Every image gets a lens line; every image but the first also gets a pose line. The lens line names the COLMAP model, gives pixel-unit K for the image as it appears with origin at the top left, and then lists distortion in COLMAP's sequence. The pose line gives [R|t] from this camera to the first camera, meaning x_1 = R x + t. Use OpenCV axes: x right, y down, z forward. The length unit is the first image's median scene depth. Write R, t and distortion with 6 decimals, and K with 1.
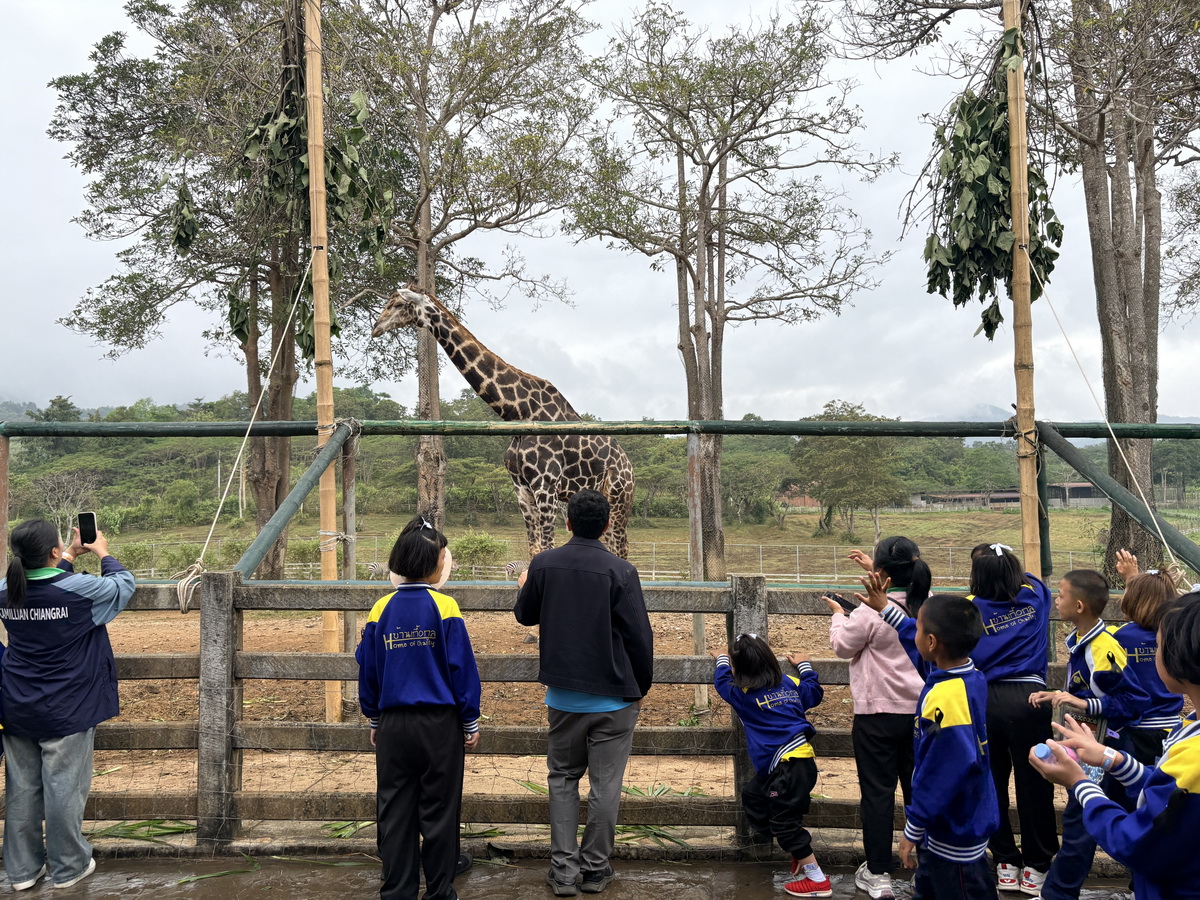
lens RADIAL K [[906.9, 0, 603.0], [0, 906.9, 450.4], [0, 0, 1]] dist [0.079944, -0.107094]
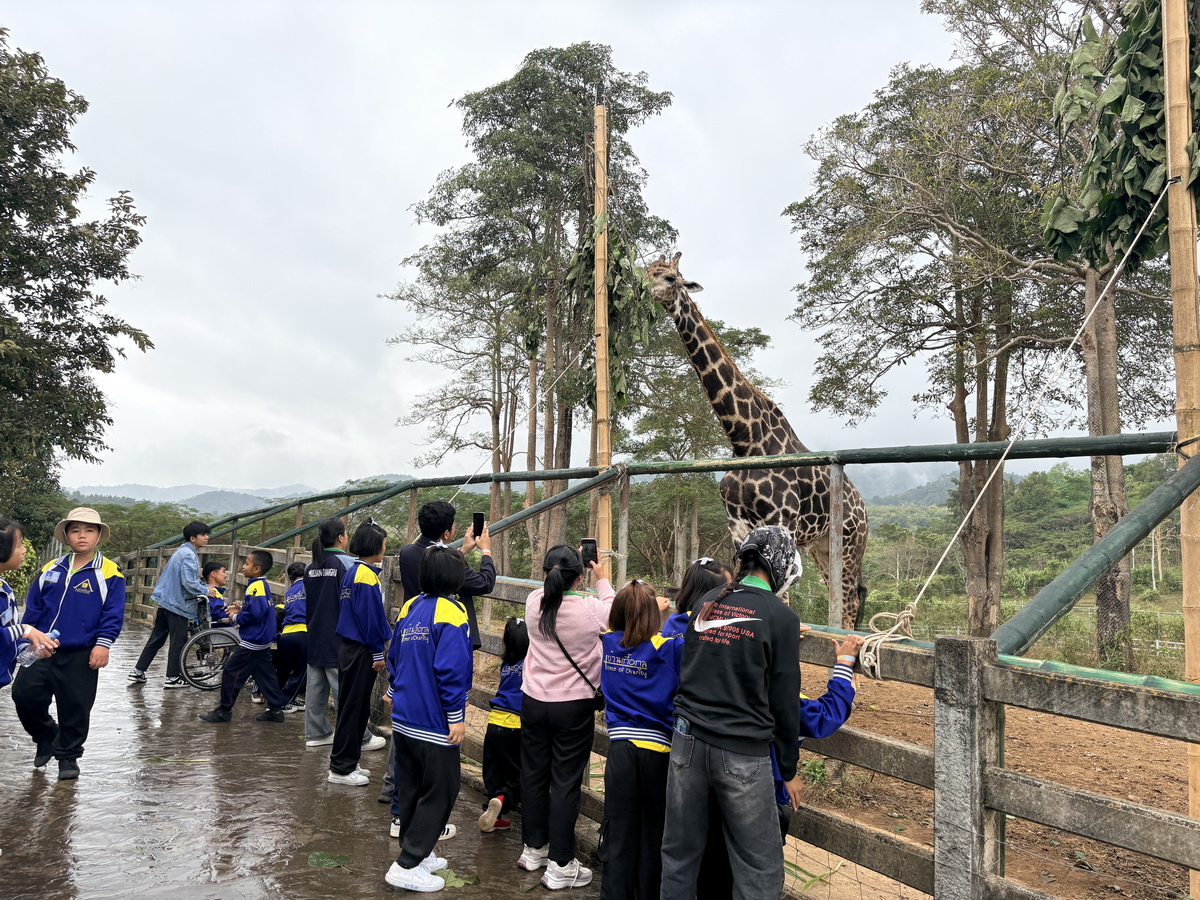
lens RADIAL K [[906.9, 0, 603.0], [0, 906.9, 450.4], [0, 0, 1]] dist [0.079944, -0.107094]
pose [[0.594077, -0.047281, -0.803017, 0.249648], [-0.009769, 0.997773, -0.065975, 0.011726], [0.804349, 0.047039, 0.592293, 0.080508]]
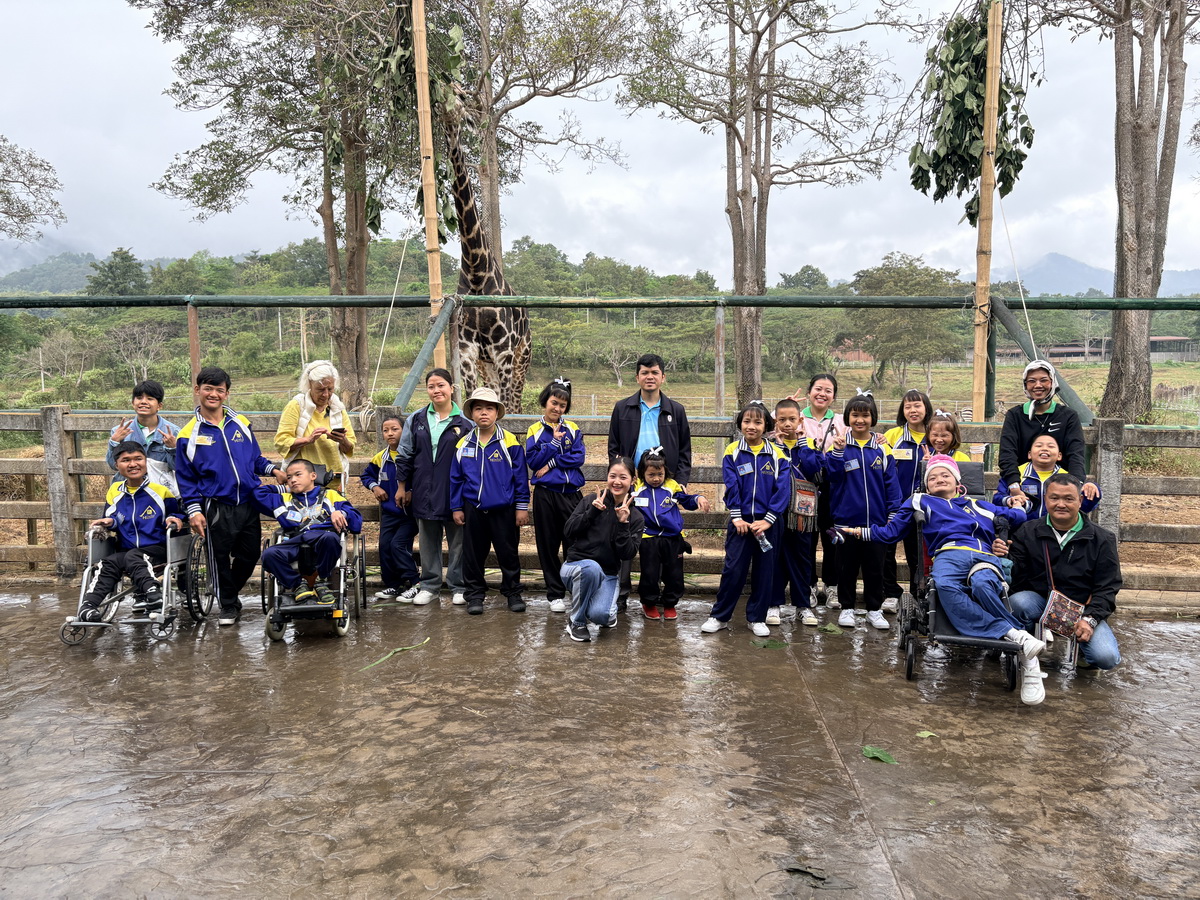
lens RADIAL K [[906.9, 0, 603.0], [0, 906.9, 450.4], [0, 0, 1]] dist [0.079944, -0.107094]
pose [[0.998359, 0.009307, -0.056508, 0.002883], [-0.000191, 0.987242, 0.159226, -0.007608], [0.057269, -0.158954, 0.985624, -0.104860]]
